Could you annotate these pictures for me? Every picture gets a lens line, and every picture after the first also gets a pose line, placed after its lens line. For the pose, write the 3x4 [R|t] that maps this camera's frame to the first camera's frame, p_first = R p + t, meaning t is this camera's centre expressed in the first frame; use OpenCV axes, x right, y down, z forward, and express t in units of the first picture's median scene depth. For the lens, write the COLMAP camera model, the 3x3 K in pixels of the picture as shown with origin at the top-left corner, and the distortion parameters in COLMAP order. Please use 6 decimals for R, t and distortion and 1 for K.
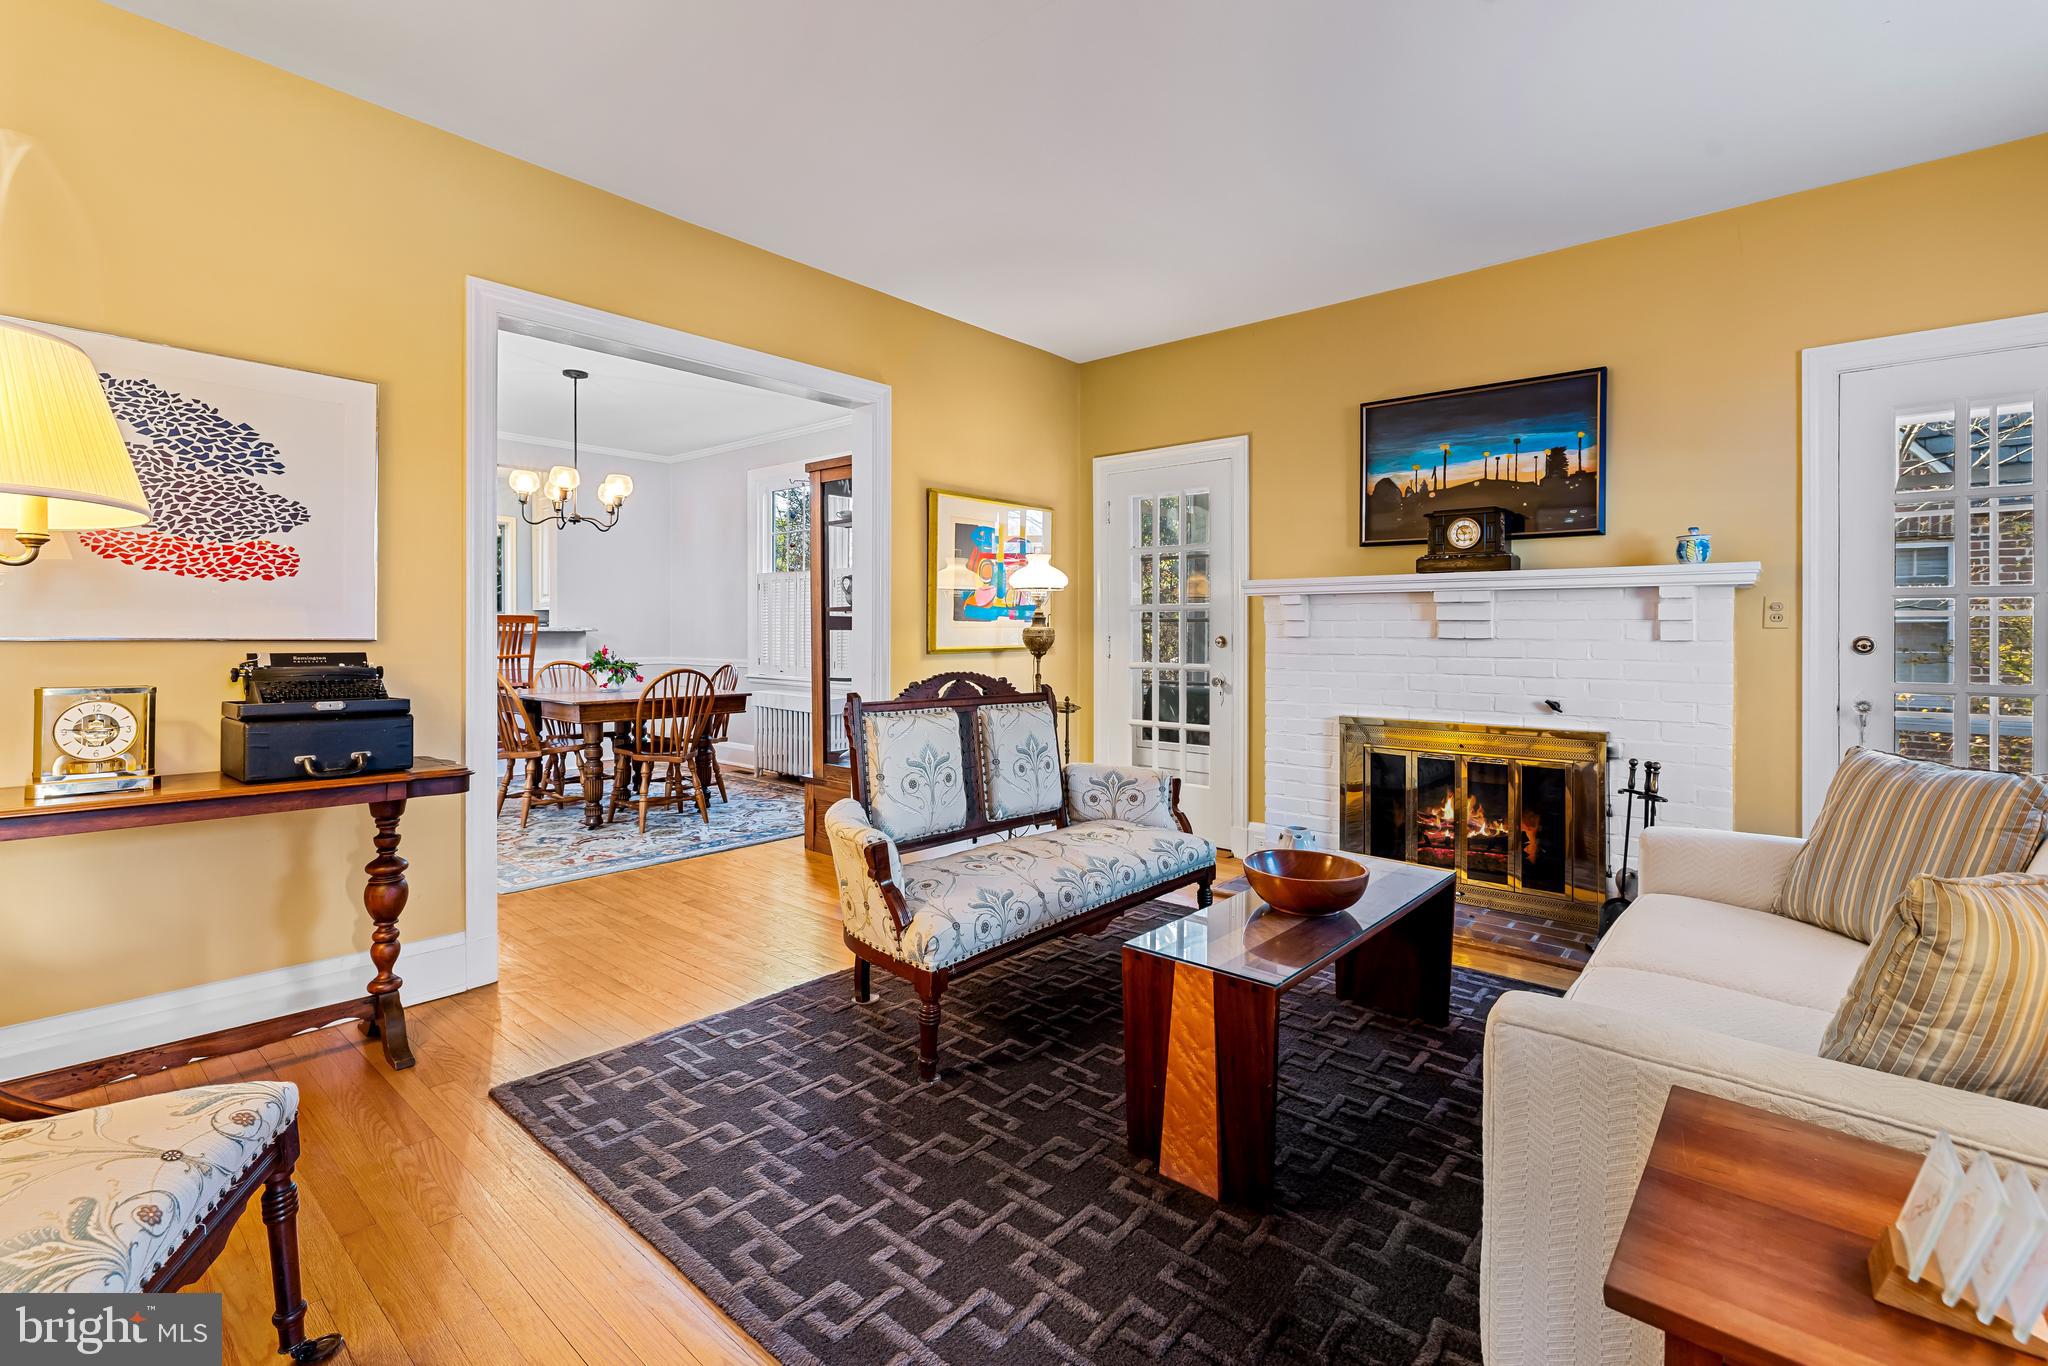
lens RADIAL K [[914.2, 0, 1014.9], [0, 914.2, 640.3], [0, 0, 1]] dist [-0.000261, 0.000373]
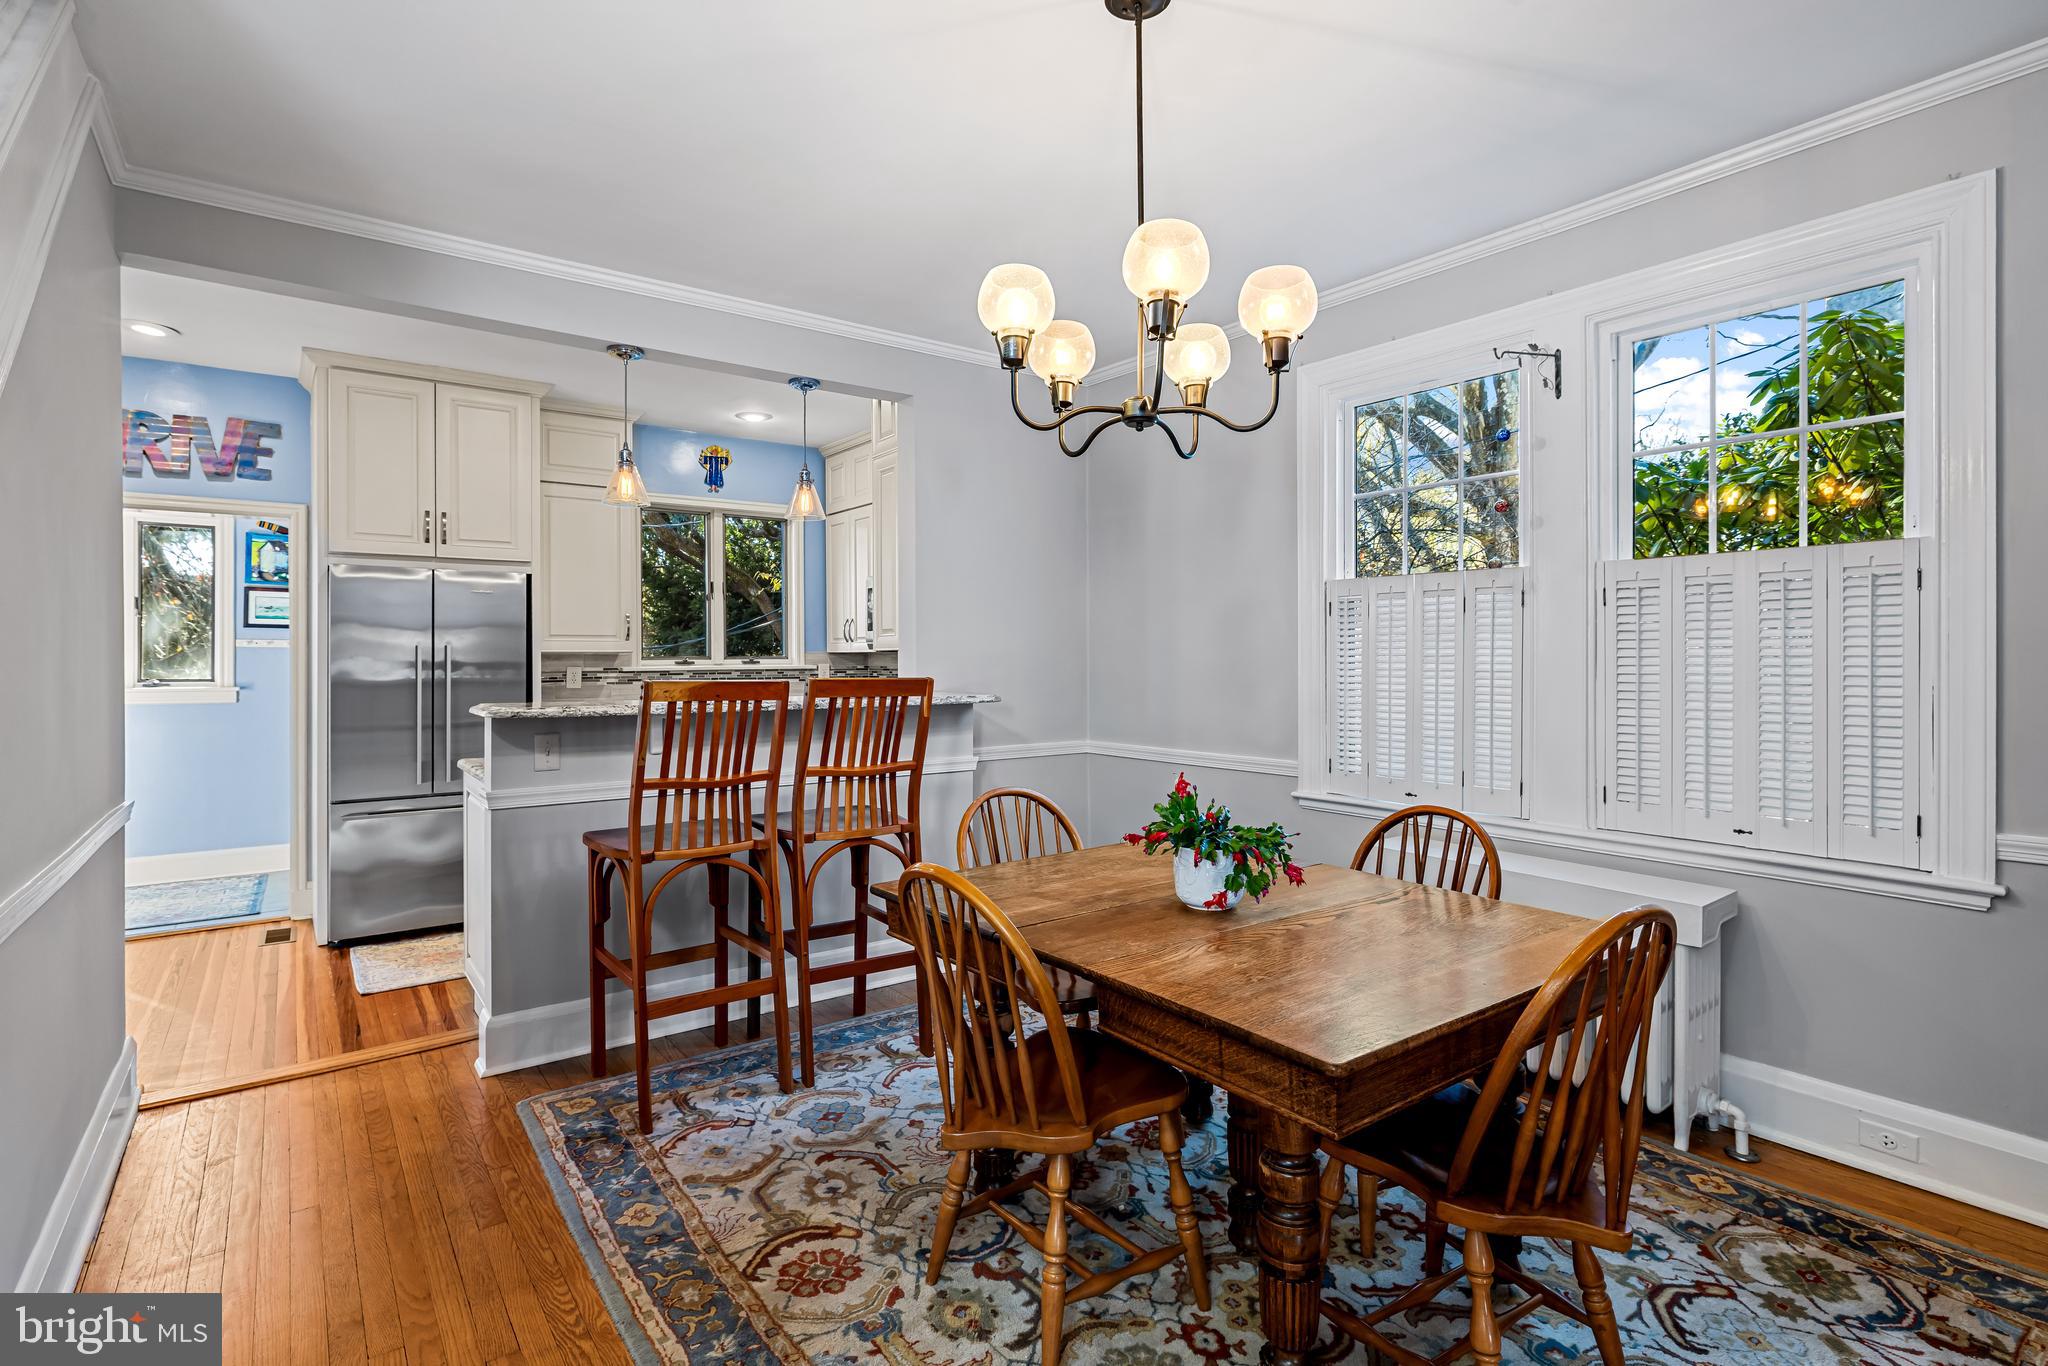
lens RADIAL K [[968.9, 0, 1004.8], [0, 968.9, 664.6], [0, 0, 1]] dist [-0.000035, -0.000199]
pose [[0.977959, -0.005525, -0.208726, -0.442110], [0.004873, 0.999982, -0.003636, -0.036898], [0.208742, 0.002539, 0.977967, 0.614257]]
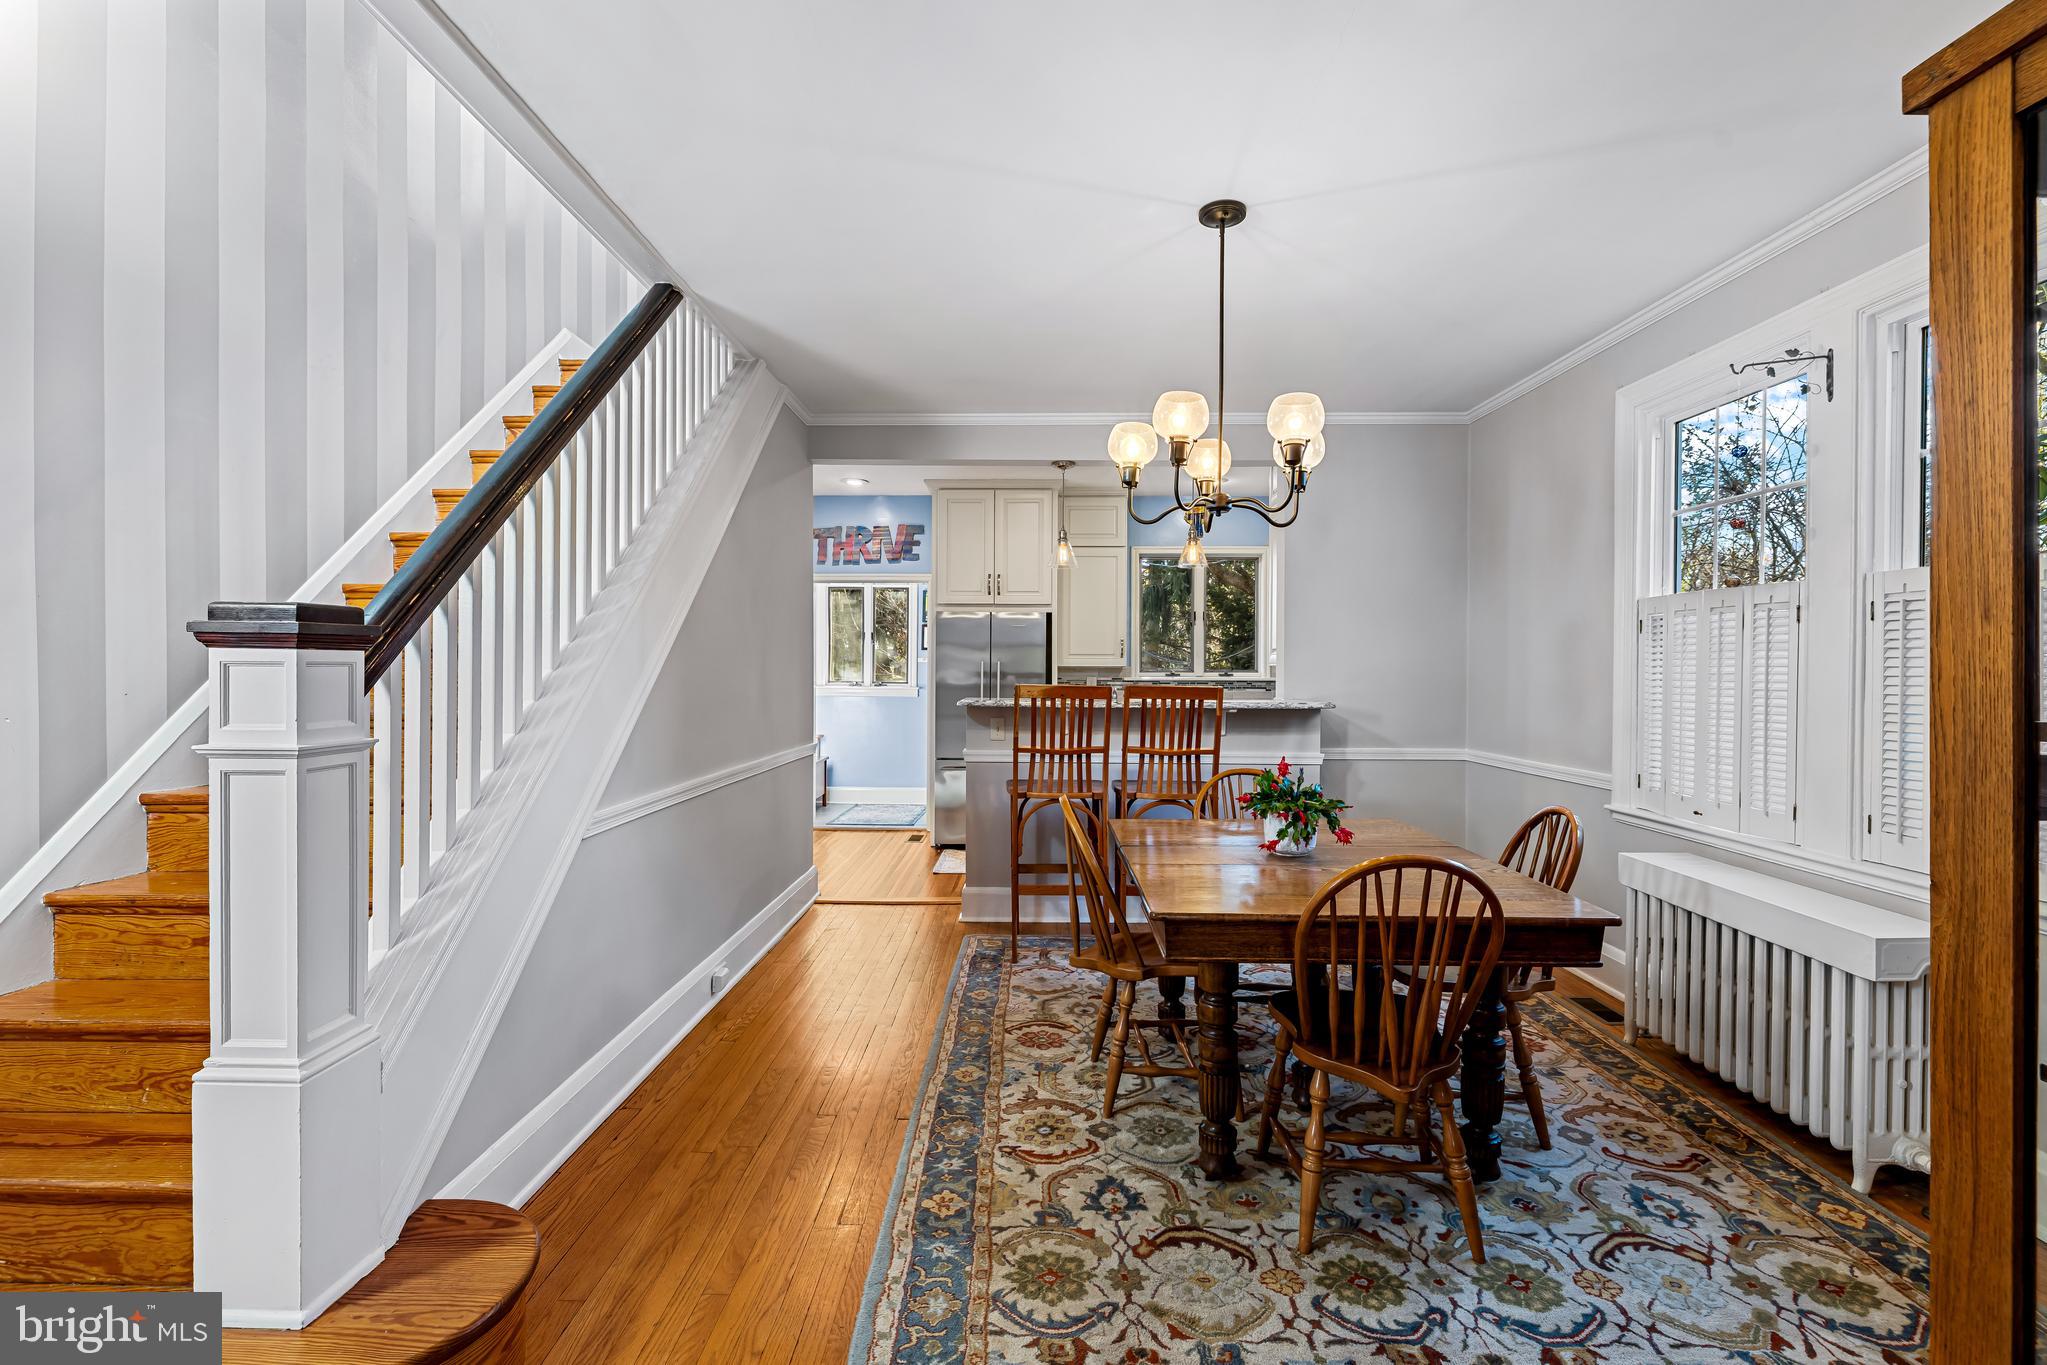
lens RADIAL K [[913.7, 0, 1035.4], [0, 913.7, 687.1], [0, 0, 1]] dist [-0.000261, 0.000373]
pose [[0.659445, 0.012280, -0.751652, -0.165949], [-0.008668, 0.999924, 0.008732, -0.036238], [0.751702, 0.000757, 0.659502, 0.576074]]
